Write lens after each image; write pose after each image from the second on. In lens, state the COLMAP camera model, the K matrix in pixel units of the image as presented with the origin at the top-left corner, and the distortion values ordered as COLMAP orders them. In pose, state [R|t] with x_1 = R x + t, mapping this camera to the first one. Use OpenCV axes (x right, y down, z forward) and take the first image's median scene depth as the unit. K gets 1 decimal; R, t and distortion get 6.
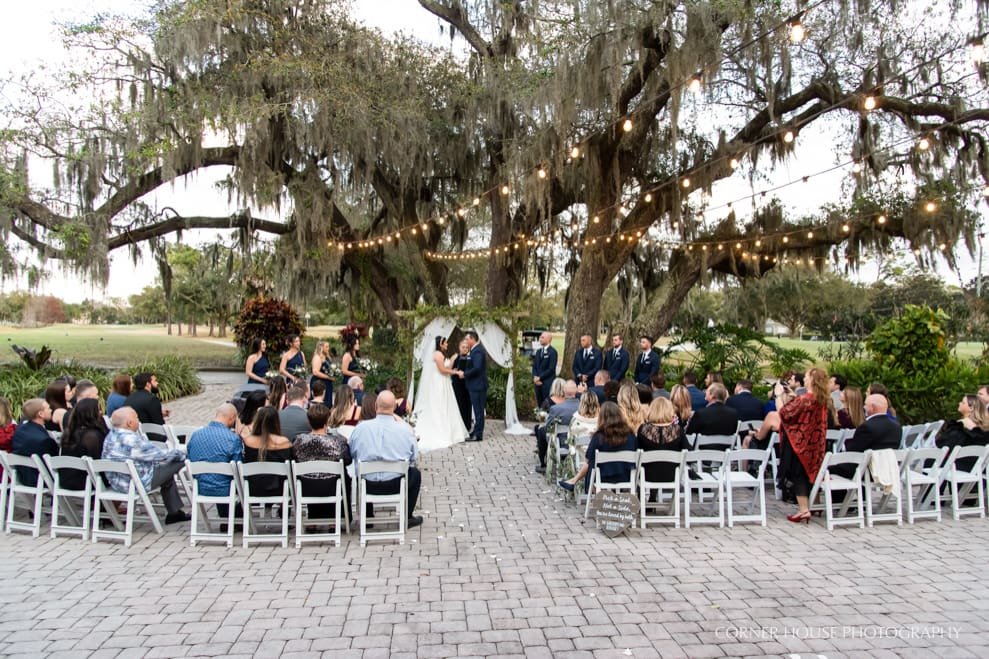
lens RADIAL K [[906.1, 0, 494.5], [0, 906.1, 329.5], [0, 0, 1]] dist [0.006169, 0.010703]
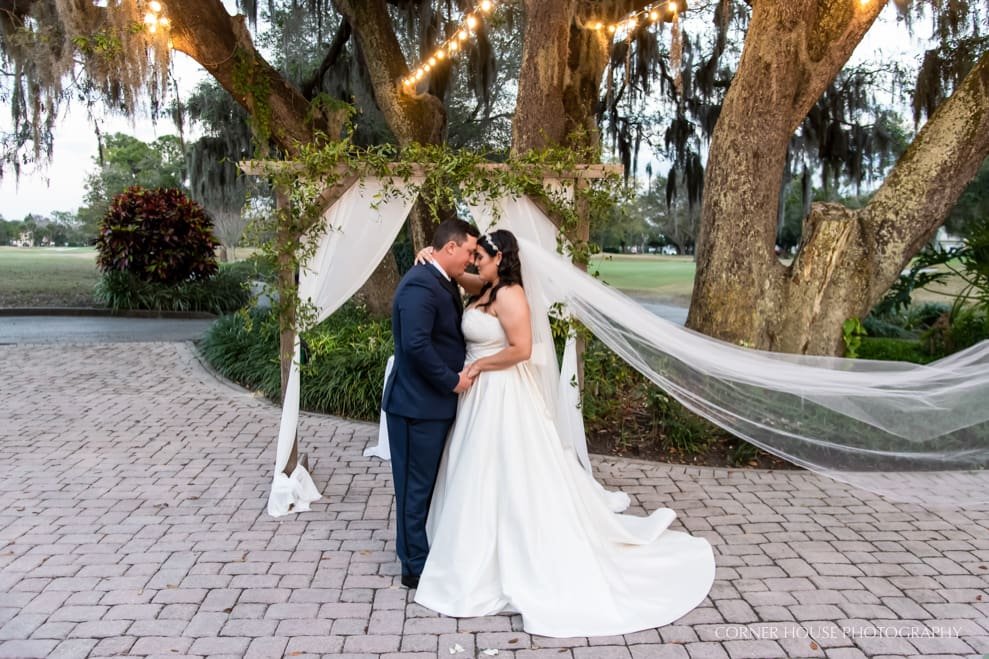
lens RADIAL K [[906.1, 0, 494.5], [0, 906.1, 329.5], [0, 0, 1]] dist [0.006169, 0.010703]
pose [[0.997703, 0.001314, -0.067721, 0.007731], [0.003942, 0.996990, 0.077424, 0.010898], [0.067619, -0.077513, 0.994696, 0.403351]]
